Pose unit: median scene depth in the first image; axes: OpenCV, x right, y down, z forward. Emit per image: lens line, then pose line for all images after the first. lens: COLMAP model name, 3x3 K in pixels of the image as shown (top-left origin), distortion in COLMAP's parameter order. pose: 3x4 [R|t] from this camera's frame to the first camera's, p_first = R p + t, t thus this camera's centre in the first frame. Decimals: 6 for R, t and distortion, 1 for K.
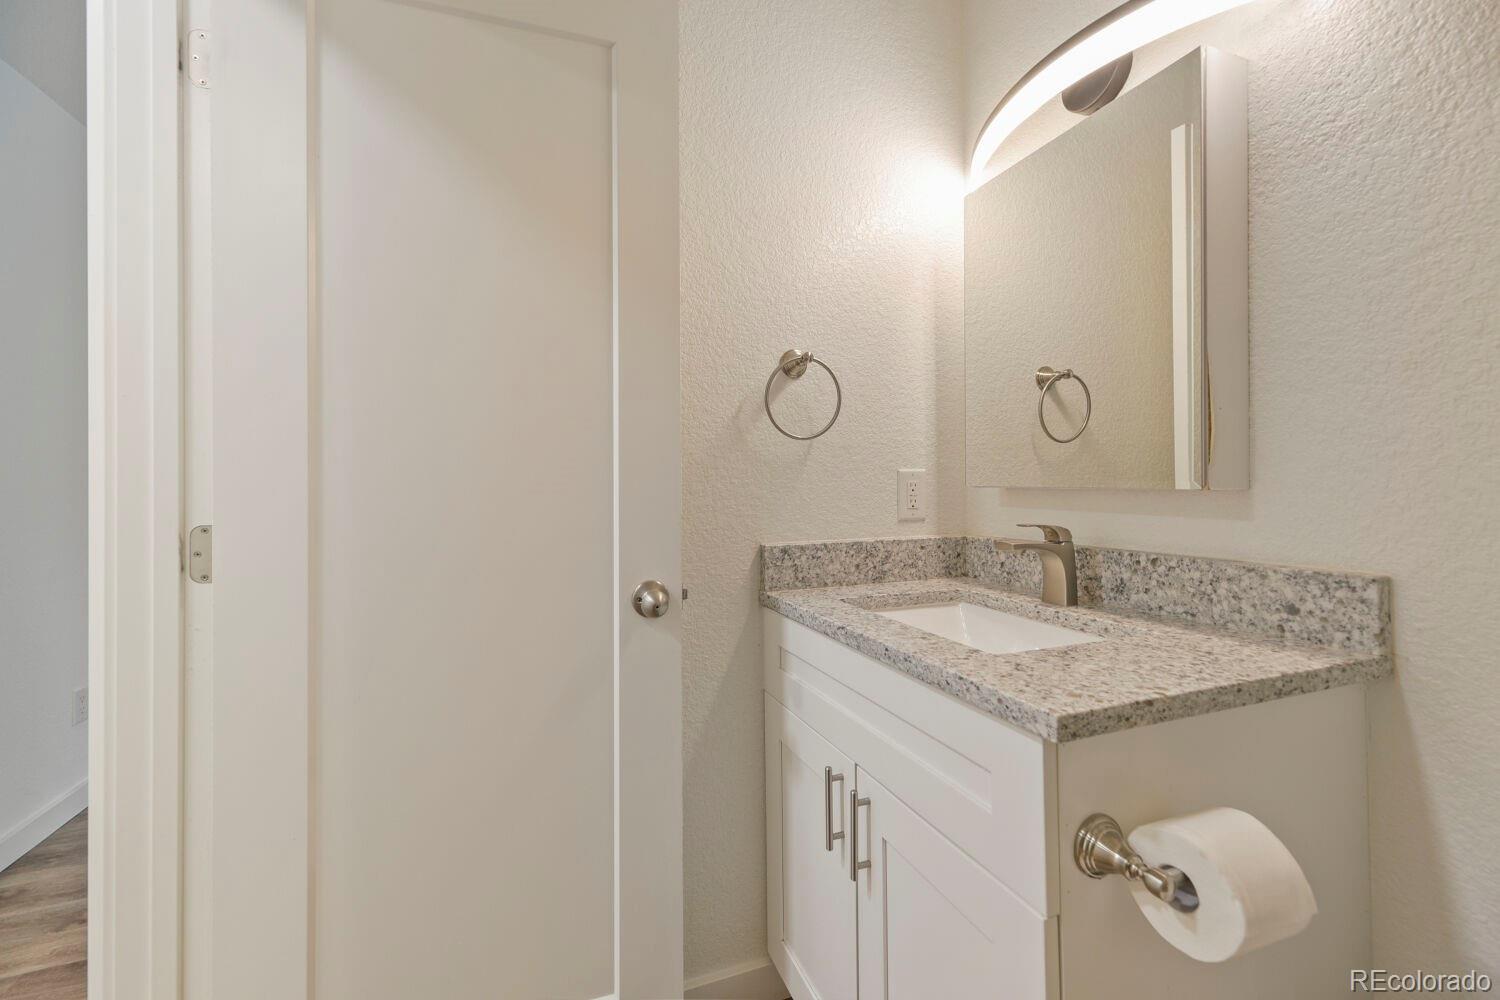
lens RADIAL K [[619.0, 0, 754.7], [0, 619.0, 476.5], [0, 0, 1]] dist [-0.006340, -0.000525]
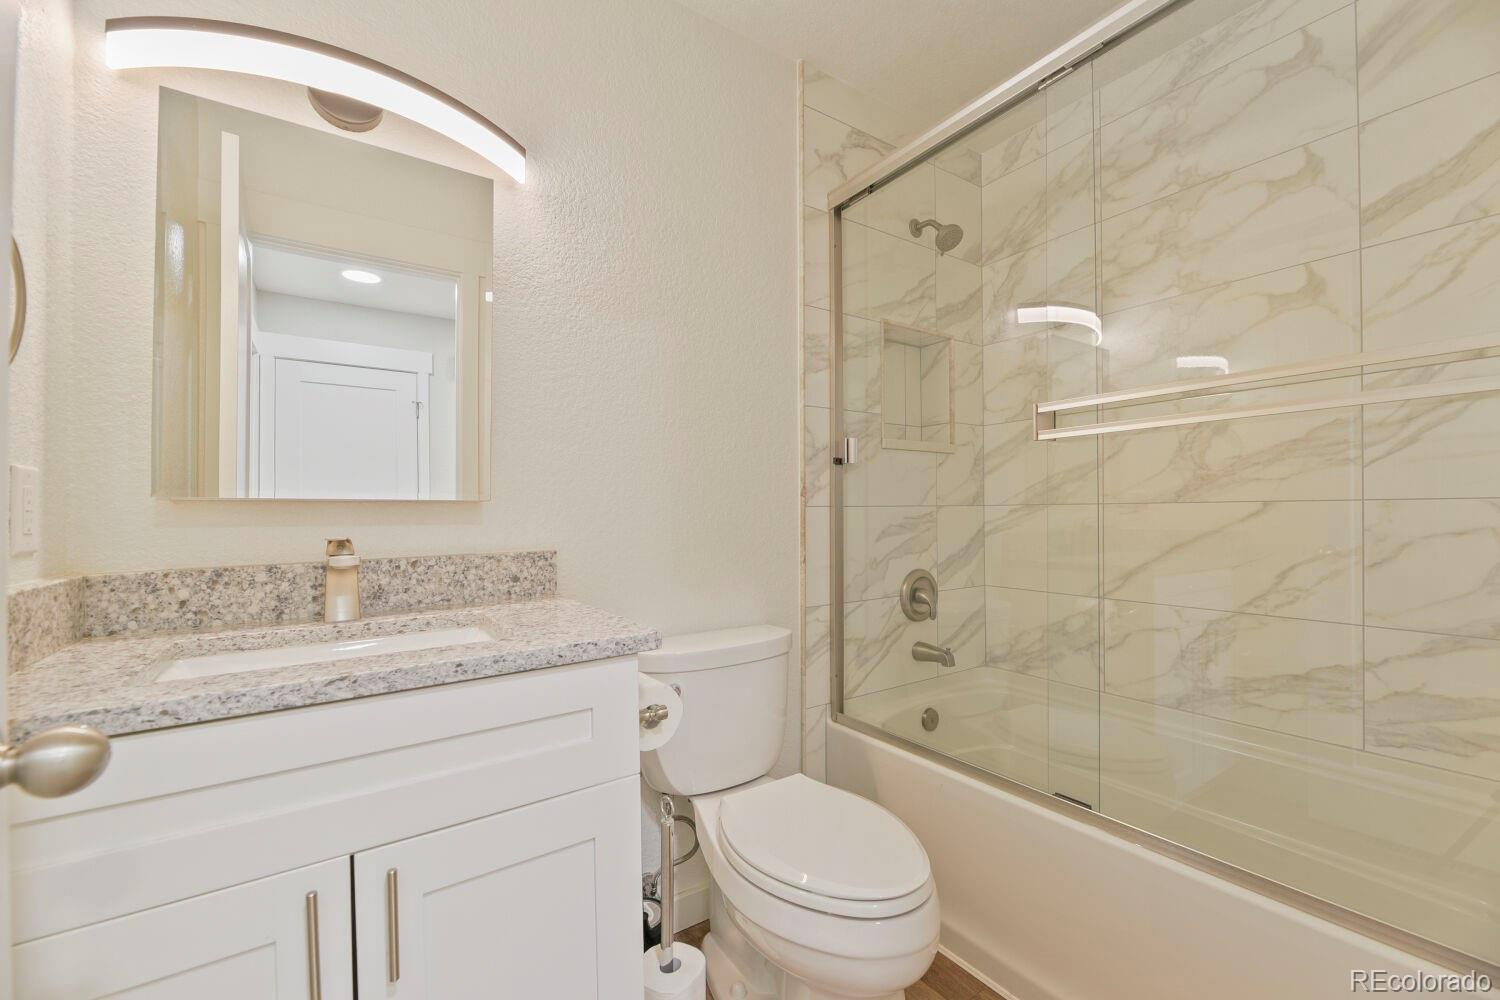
lens RADIAL K [[619.0, 0, 751.4], [0, 619.0, 508.0], [0, 0, 1]] dist [-0.006340, -0.000525]
pose [[-0.244255, 0.013757, 0.969614, -0.686943], [0.003808, 0.999905, -0.013228, 0.052517], [-0.969704, 0.000462, -0.244284, 0.702116]]
